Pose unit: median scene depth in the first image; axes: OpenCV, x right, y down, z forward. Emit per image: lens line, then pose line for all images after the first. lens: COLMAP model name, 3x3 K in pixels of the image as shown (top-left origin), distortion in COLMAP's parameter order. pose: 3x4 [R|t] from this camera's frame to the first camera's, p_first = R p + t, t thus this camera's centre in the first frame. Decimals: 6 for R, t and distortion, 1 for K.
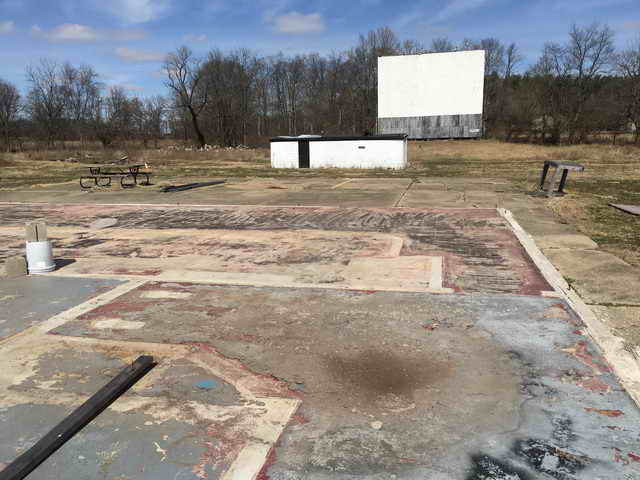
lens RADIAL K [[578.8, 0, 321.6], [0, 578.8, 239.8], [0, 0, 1]] dist [0.108101, 0.007348]
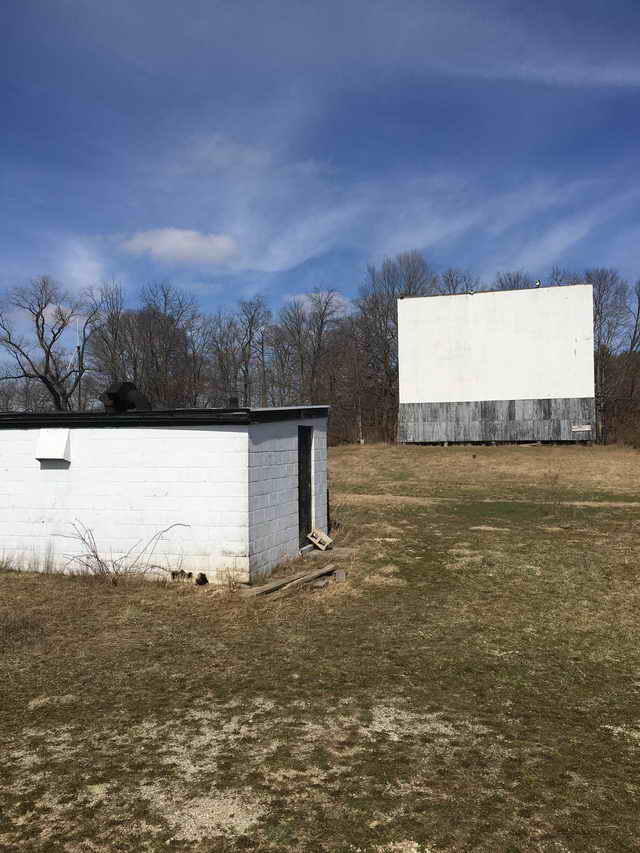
lens RADIAL K [[771.5, 0, 318.1], [0, 771.5, 424.7], [0, 0, 1]] dist [0.108101, 0.007348]
pose [[0.997856, 0.004562, -0.065281, 0.069243], [-0.017206, 0.980758, -0.194469, -0.047806], [0.063138, 0.195175, 0.978734, 0.291213]]
